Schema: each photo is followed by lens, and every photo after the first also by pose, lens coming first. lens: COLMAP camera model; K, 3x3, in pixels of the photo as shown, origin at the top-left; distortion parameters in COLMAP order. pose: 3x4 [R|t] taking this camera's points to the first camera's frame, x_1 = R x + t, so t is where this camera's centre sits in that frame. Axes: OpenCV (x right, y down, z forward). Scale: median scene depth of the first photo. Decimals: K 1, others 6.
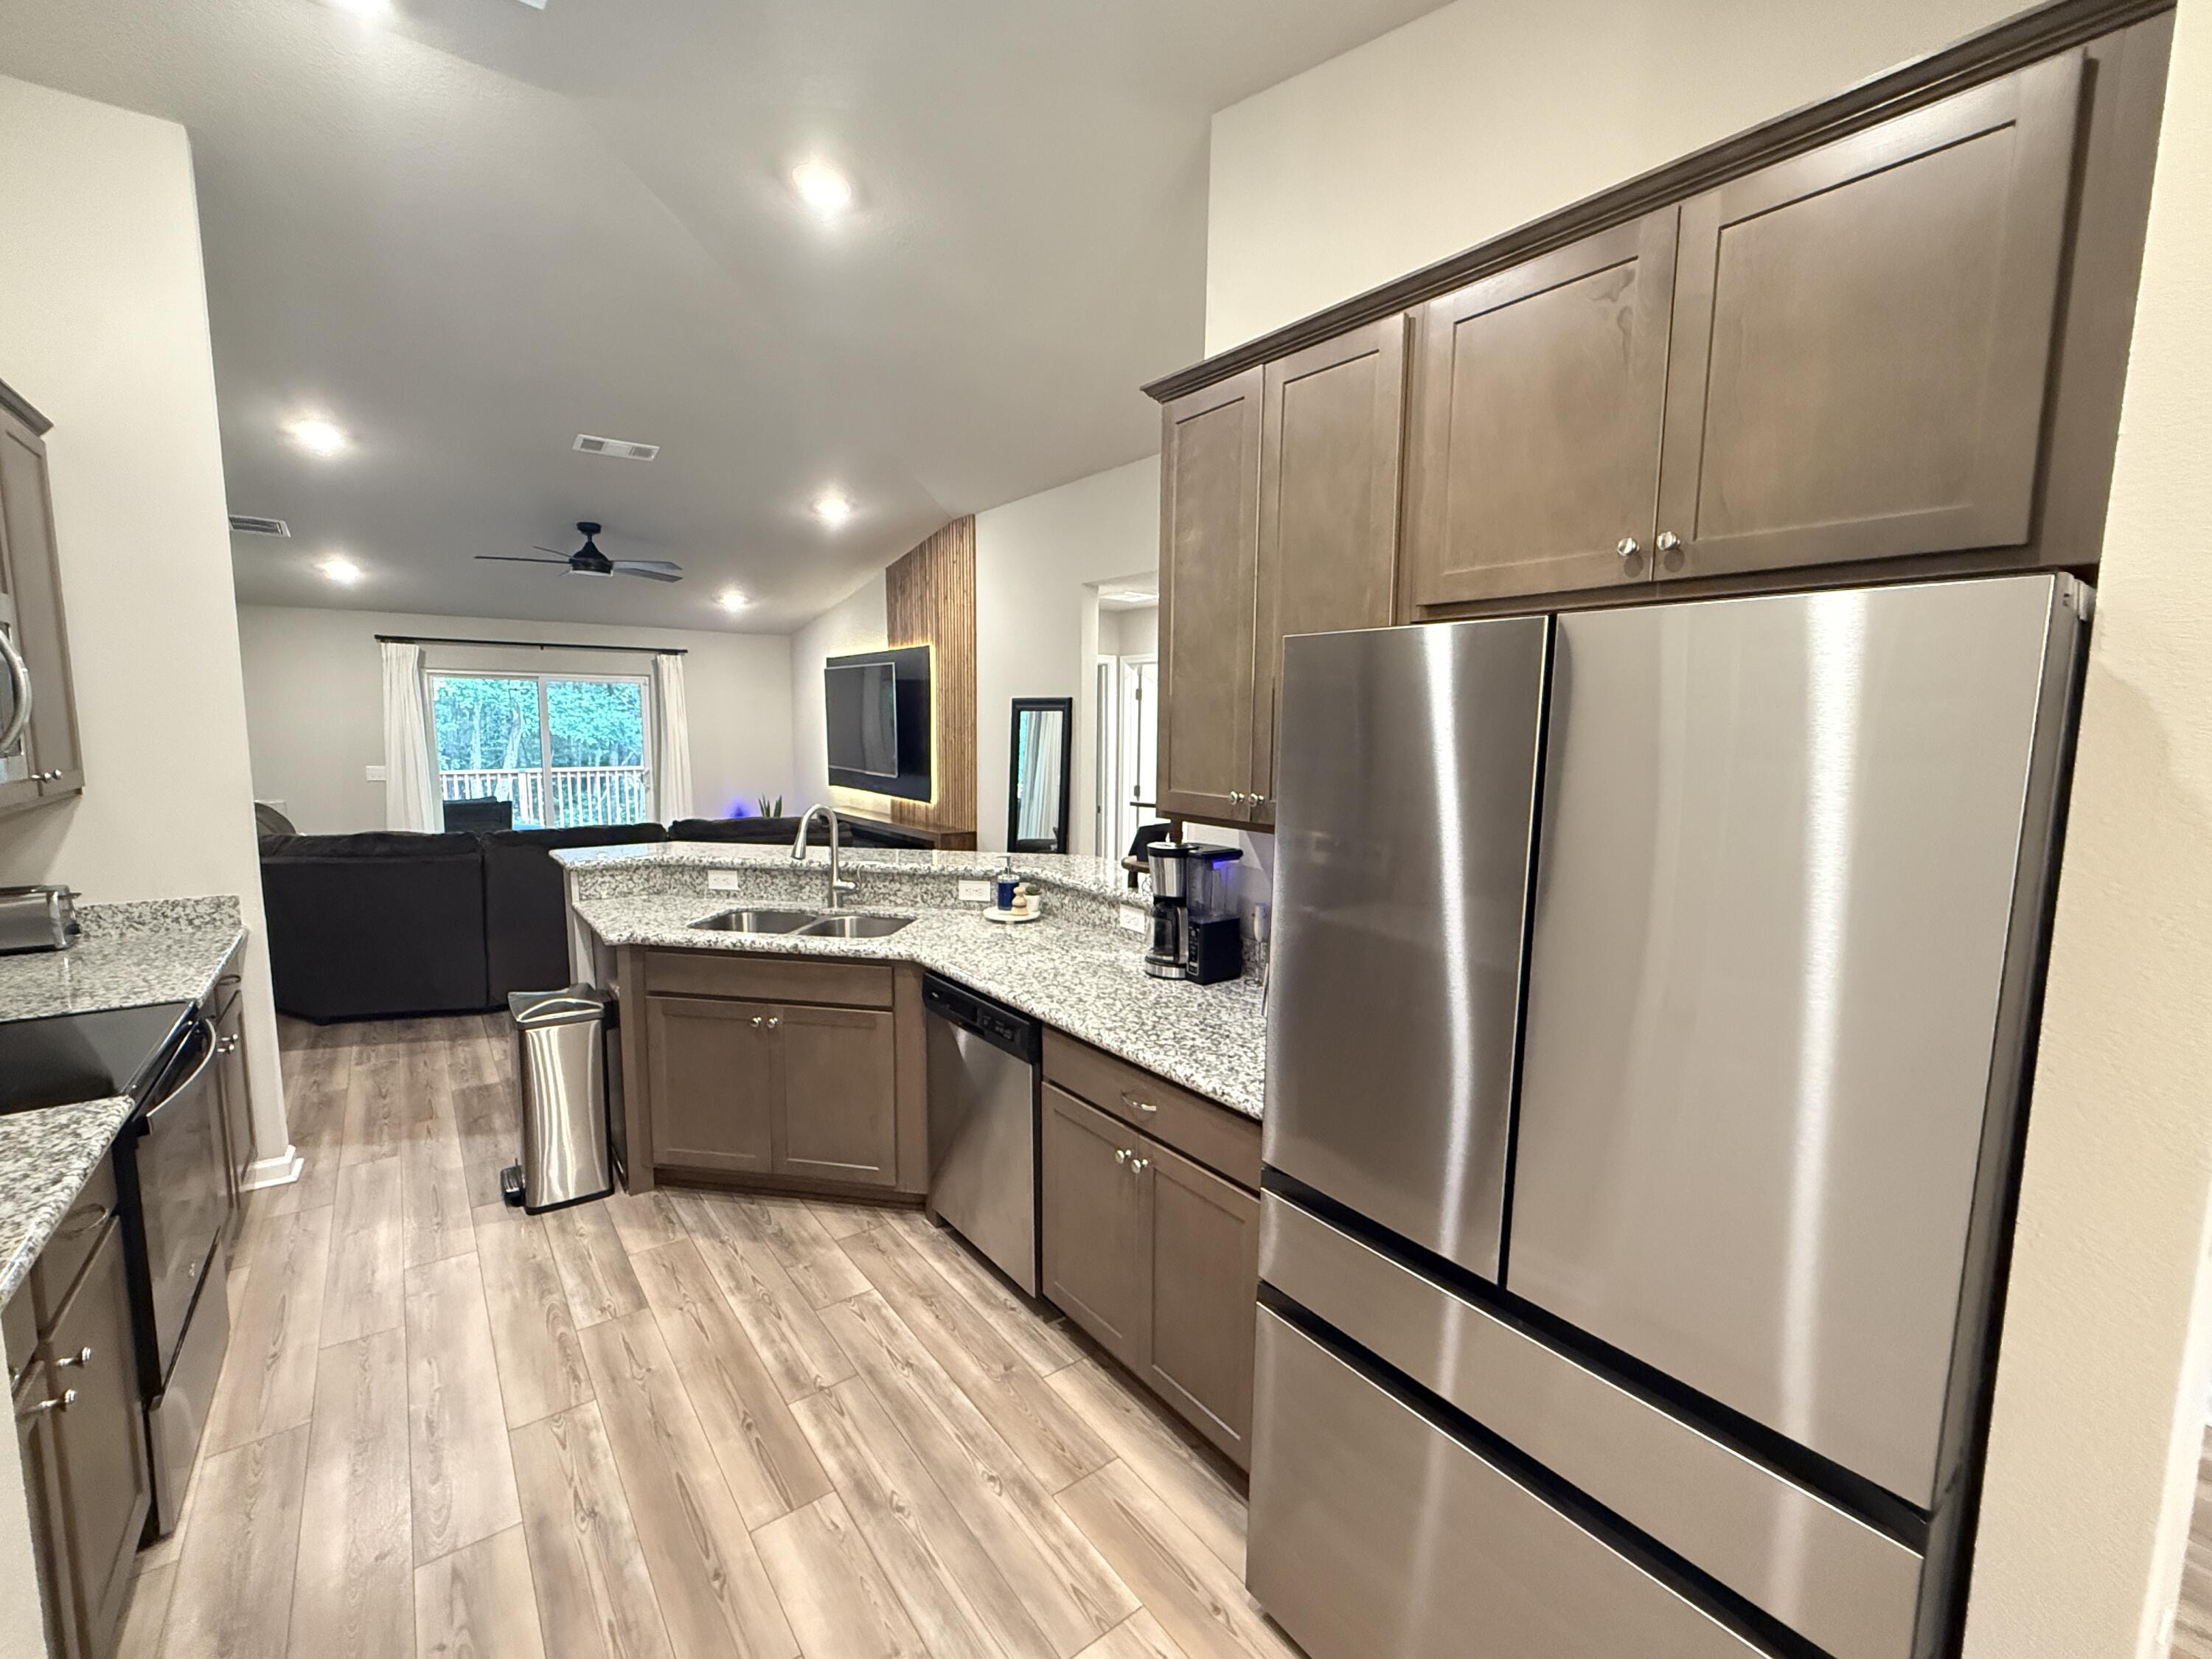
lens RADIAL K [[947.3, 0, 1107.3], [0, 947.3, 831.9], [0, 0, 1]] dist [-0.000807, 0.000242]
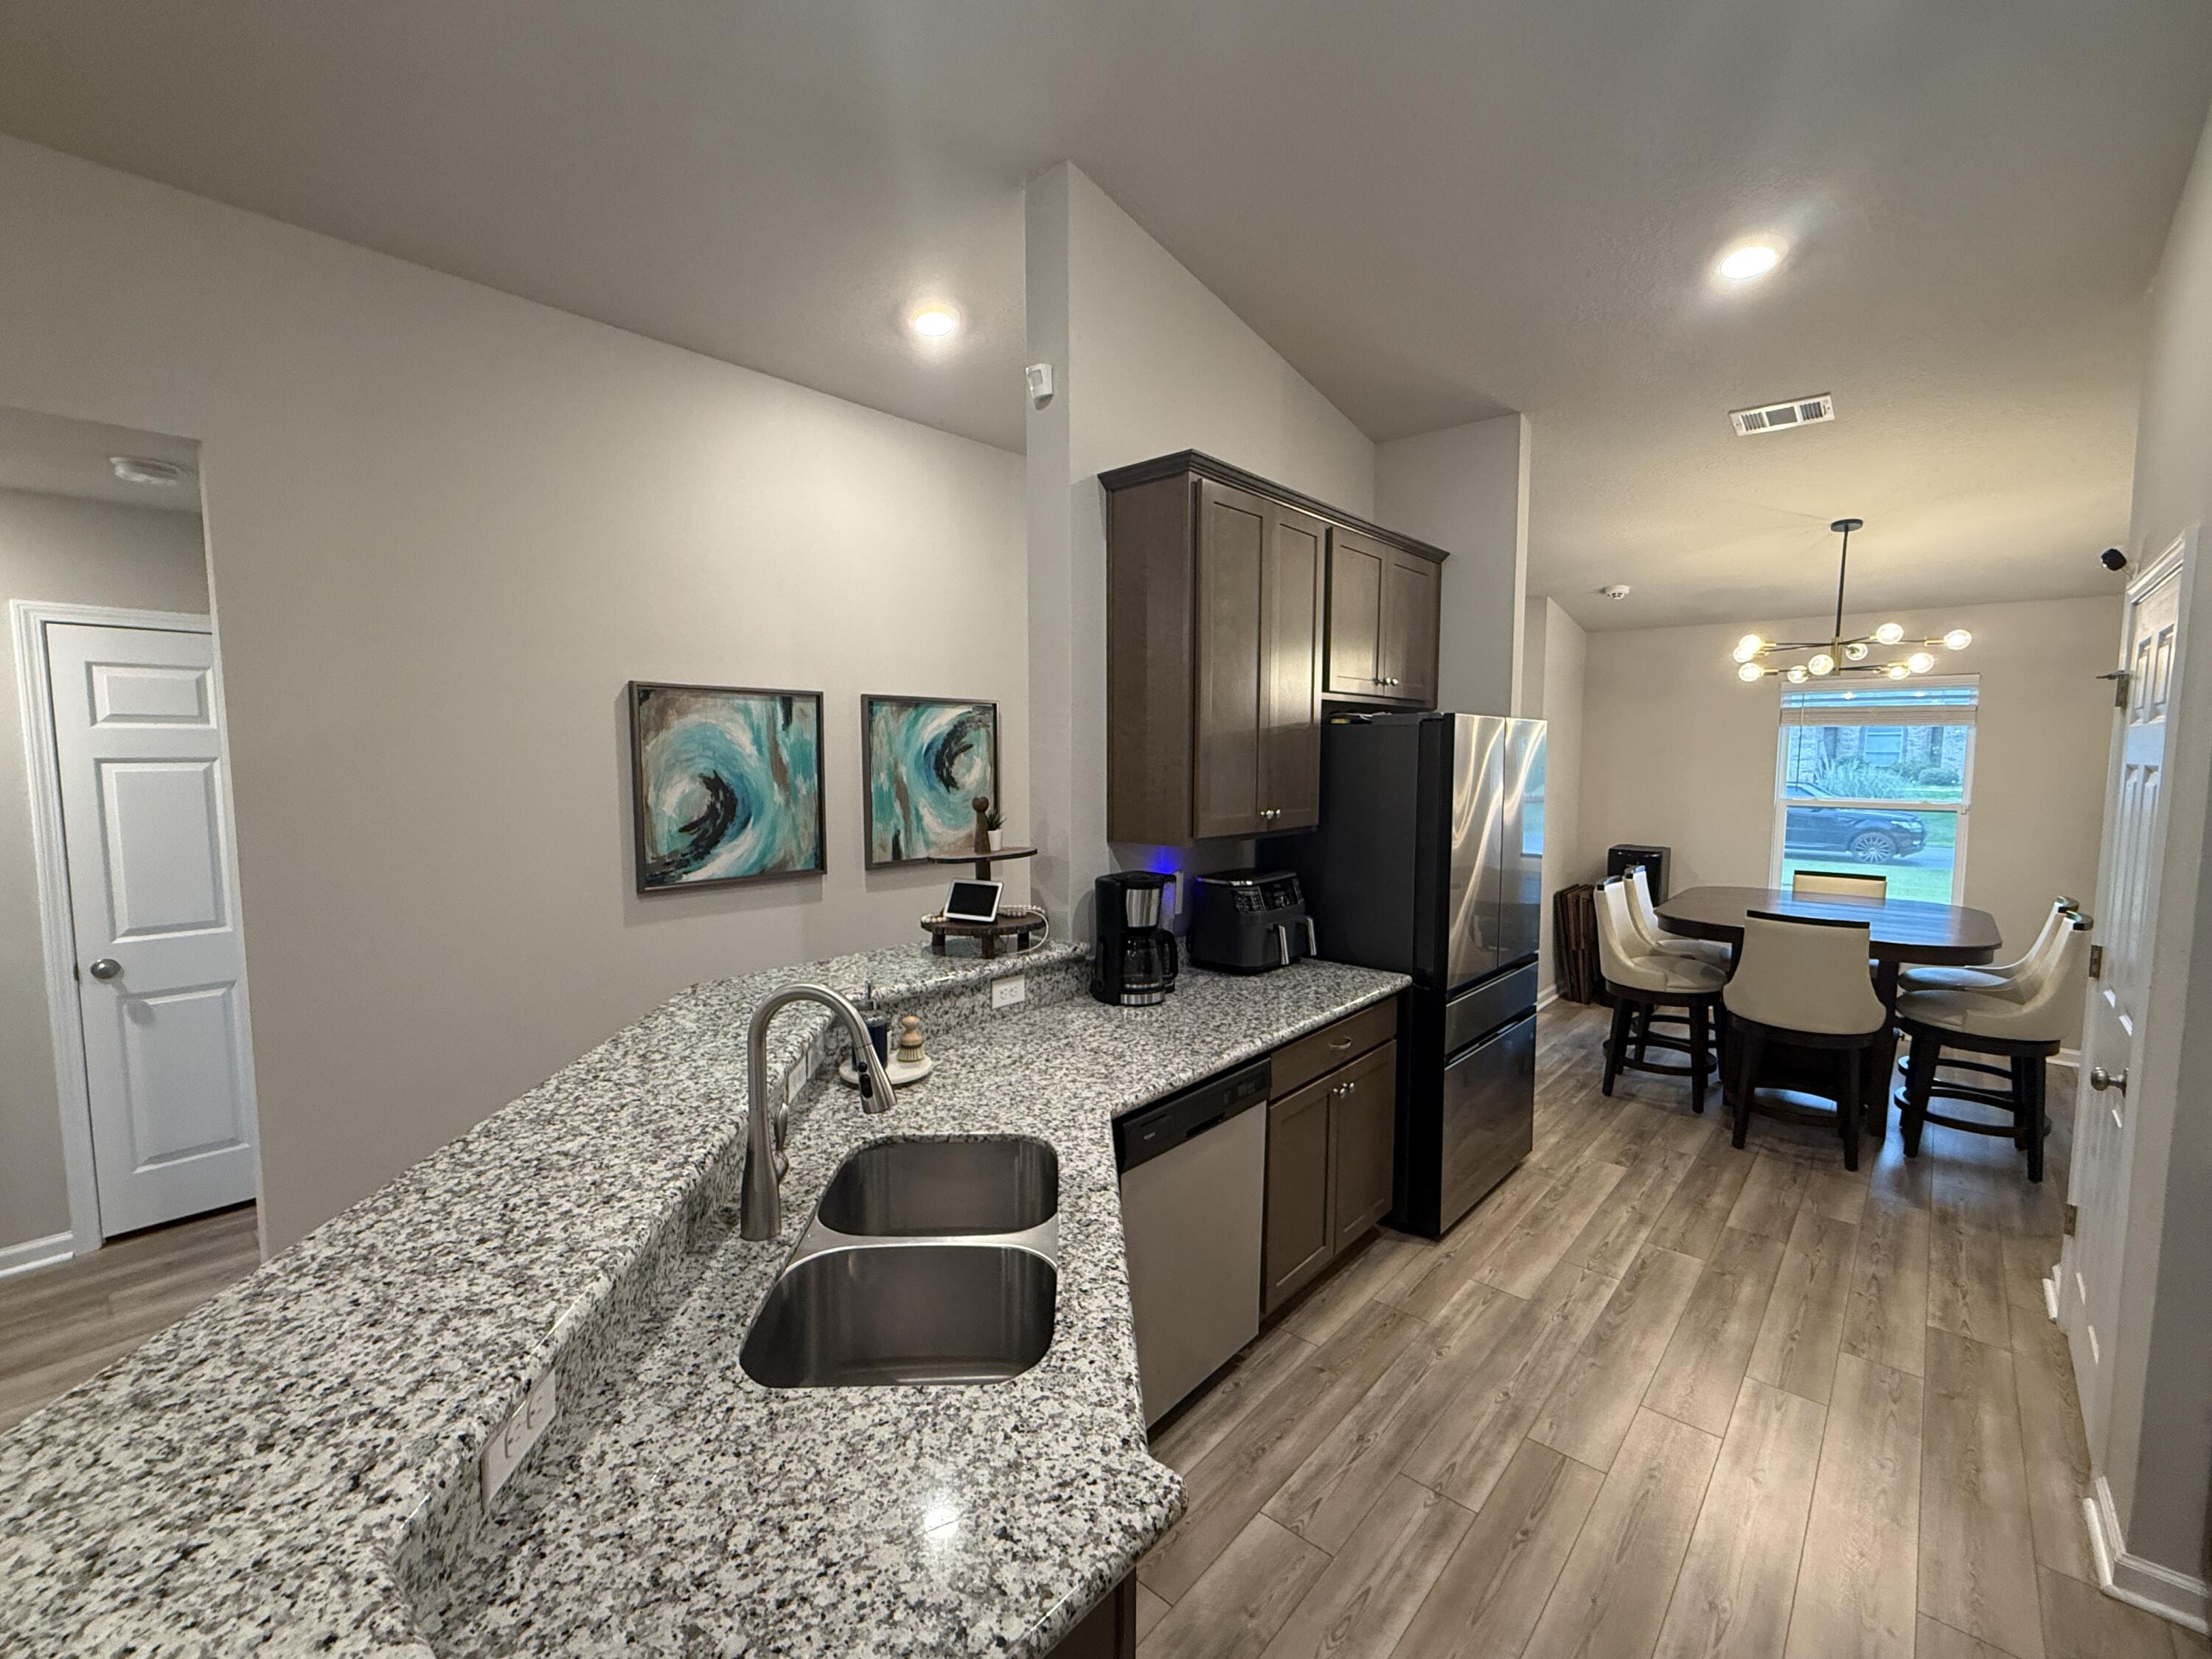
lens RADIAL K [[939.0, 0, 1106.0], [0, 939.0, 829.5], [0, 0, 1]] dist [-0.000072, 0.000014]
pose [[-0.192304, -0.094421, 0.976782, -0.693475], [0.112360, 0.986696, 0.117500, -0.122148], [-0.974882, 0.132347, -0.179136, 0.906590]]
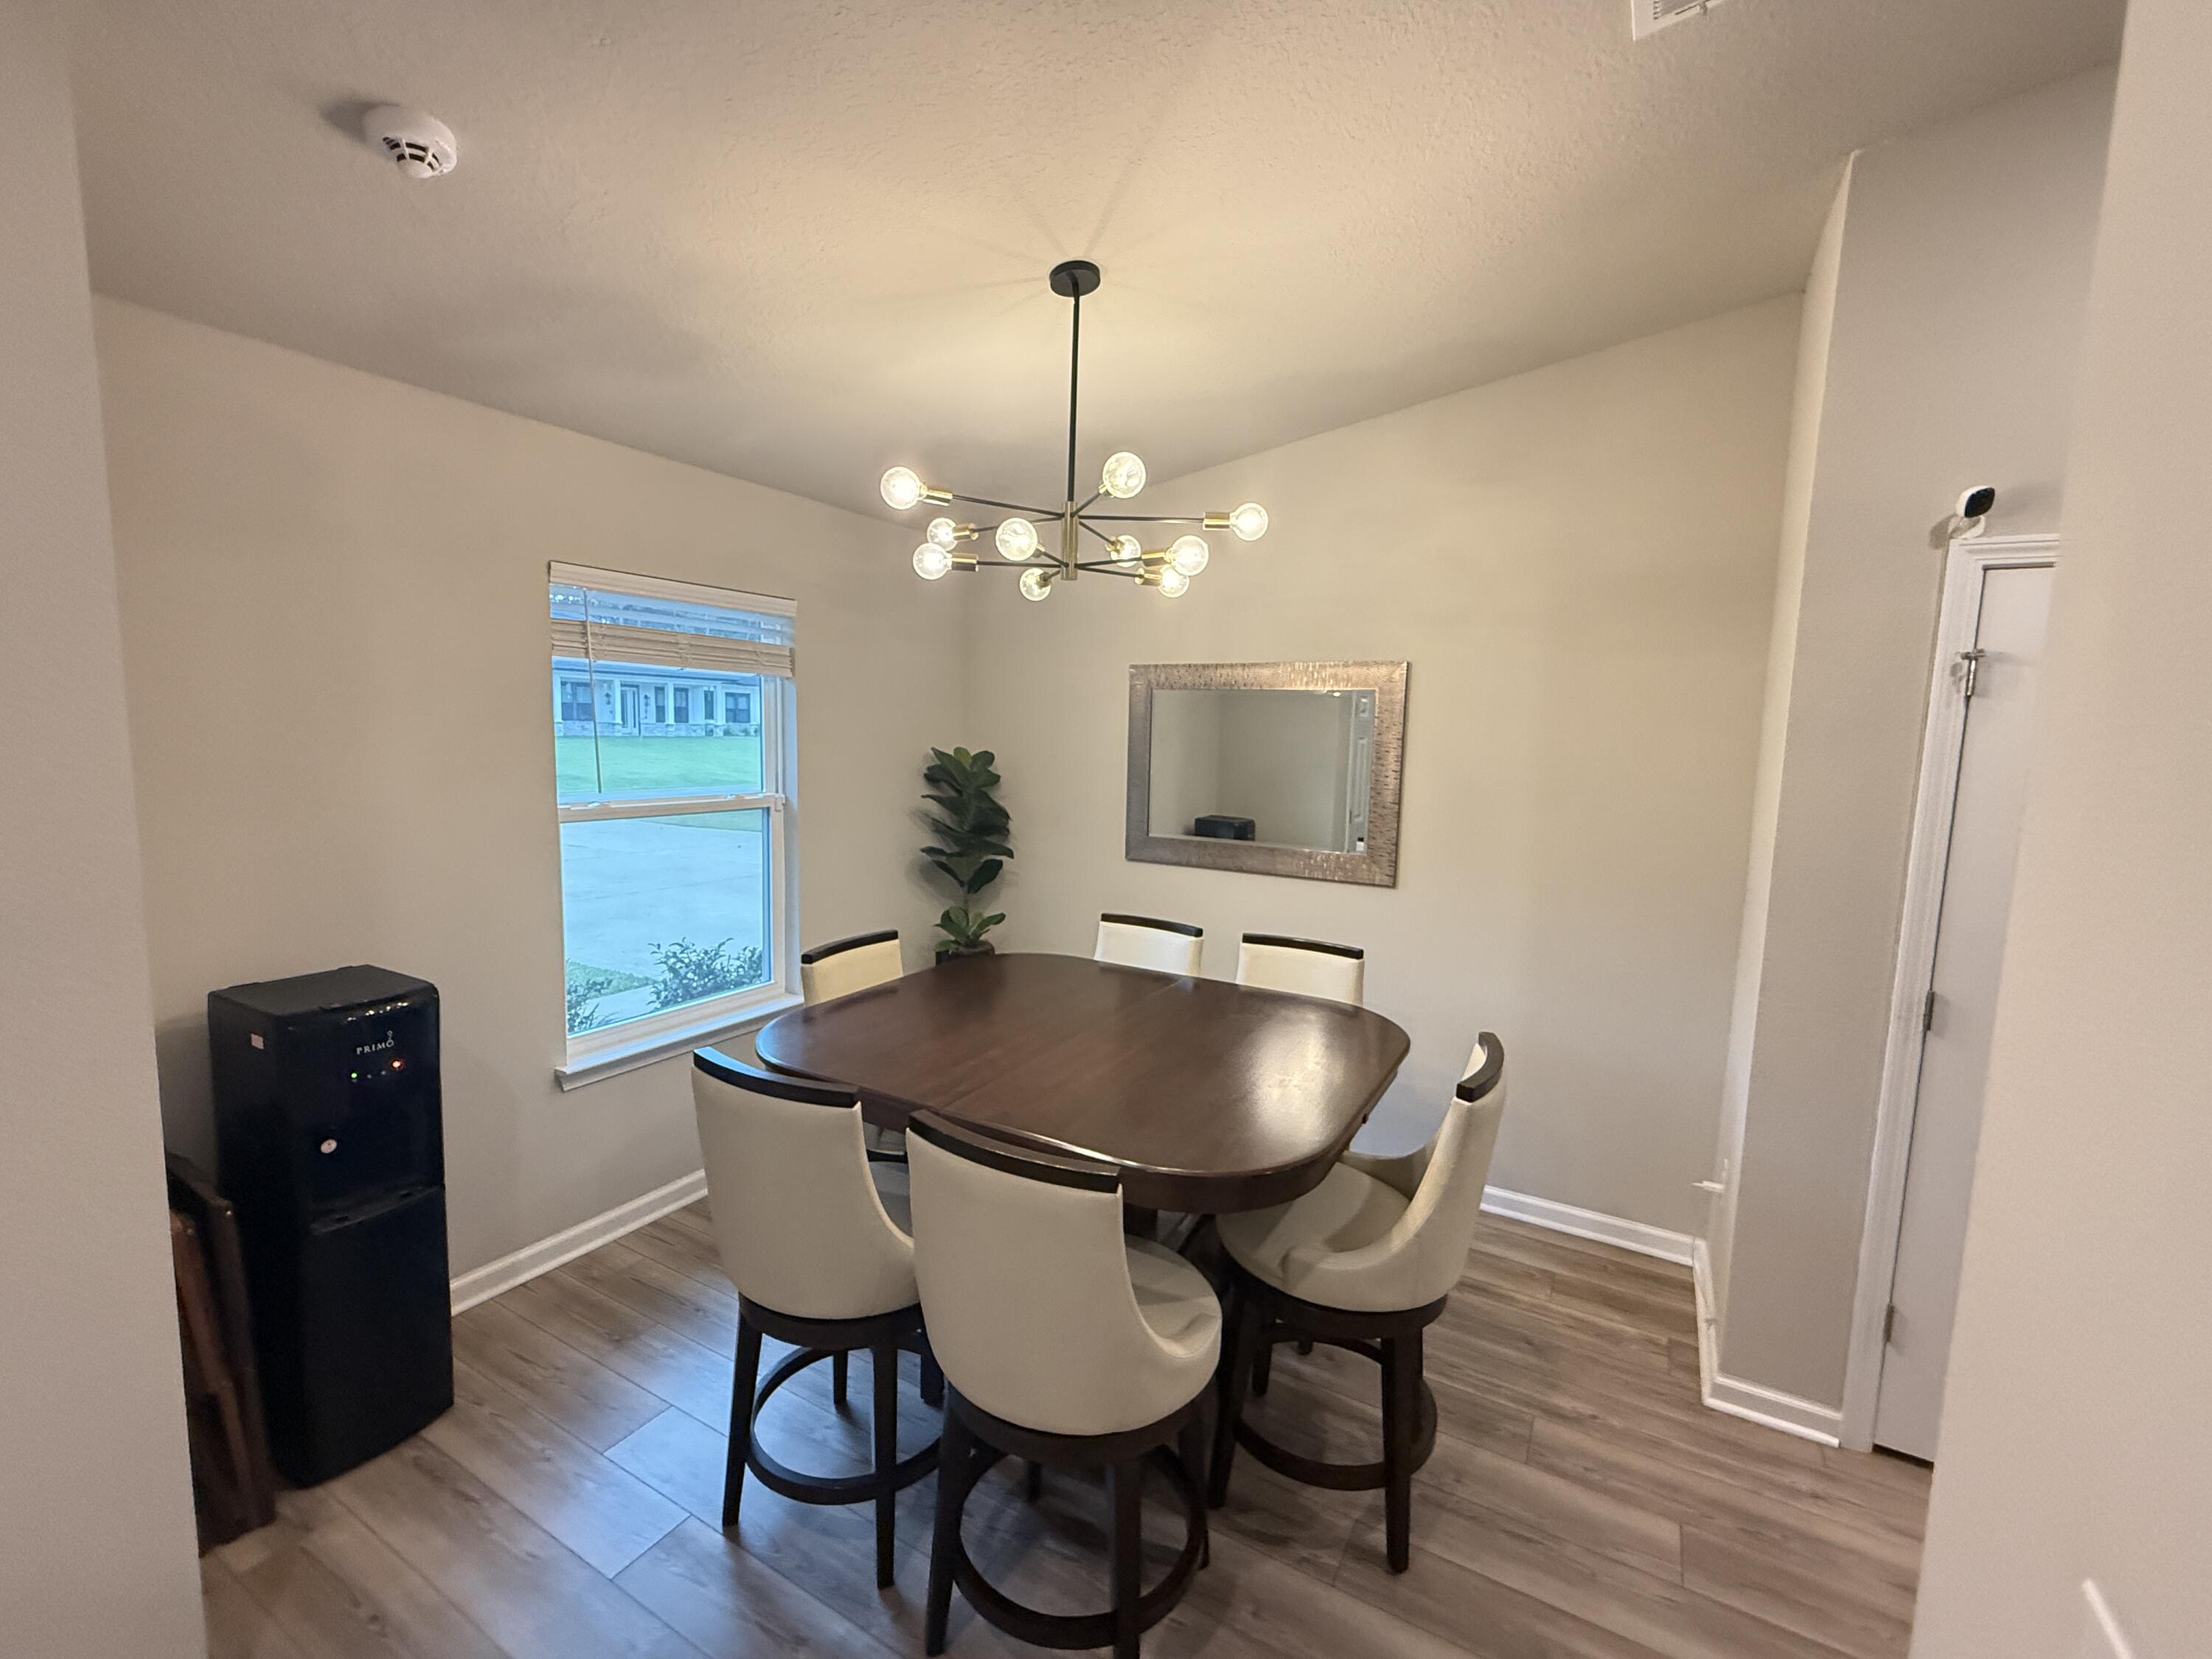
lens RADIAL K [[947.3, 0, 1107.3], [0, 947.3, 831.9], [0, 0, 1]] dist [-0.000807, 0.000242]
pose [[-0.918149, 0.001598, -0.396231, 0.569472], [-0.089182, 0.973500, 0.210579, -0.036682], [0.386068, 0.228680, -0.893676, 0.348271]]
